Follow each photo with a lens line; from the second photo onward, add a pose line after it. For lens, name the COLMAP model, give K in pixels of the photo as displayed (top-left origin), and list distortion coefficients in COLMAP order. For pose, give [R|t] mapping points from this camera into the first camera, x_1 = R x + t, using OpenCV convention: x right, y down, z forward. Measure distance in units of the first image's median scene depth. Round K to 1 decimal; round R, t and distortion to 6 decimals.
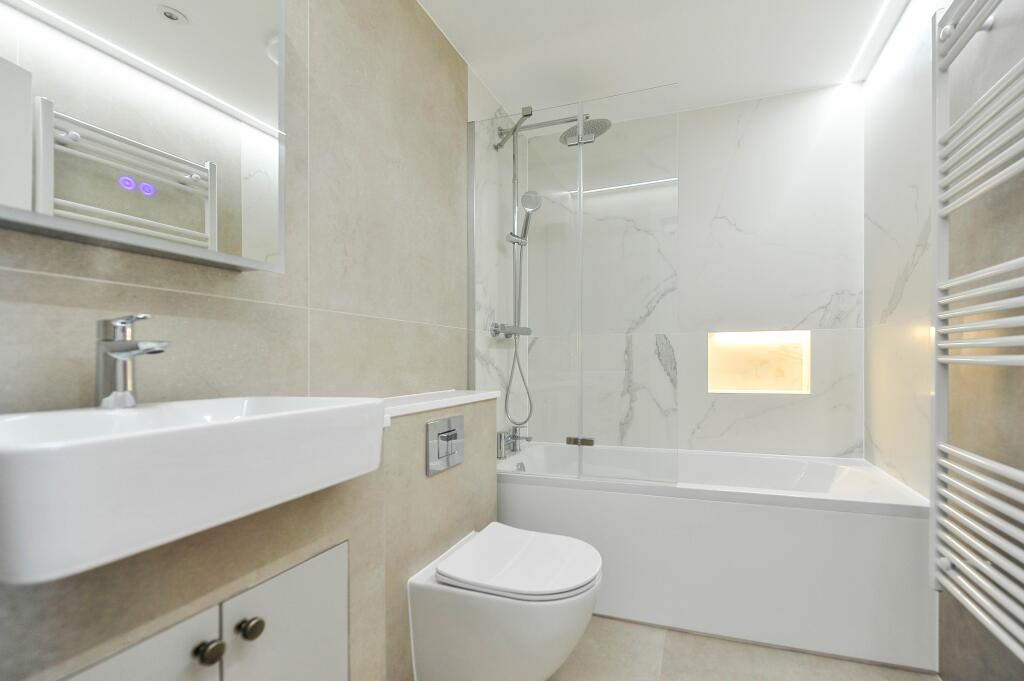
lens RADIAL K [[430.2, 0, 566.1], [0, 430.2, 365.1], [0, 0, 1]] dist [-0.002901, -0.000342]
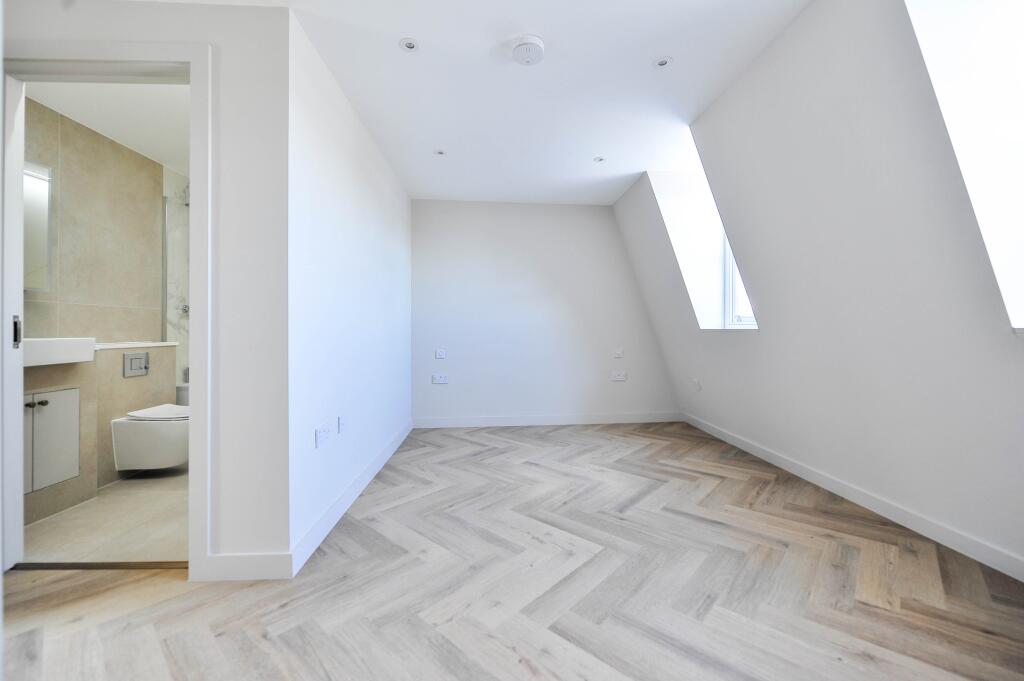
lens RADIAL K [[416.4, 0, 517.8], [0, 416.4, 331.5], [0, 0, 1]] dist [-0.003044, -0.000250]
pose [[0.935542, 0.006384, 0.353157, 0.519052], [-0.004284, 0.999968, -0.006728, 0.015624], [-0.353189, 0.004782, 0.935540, -1.091791]]
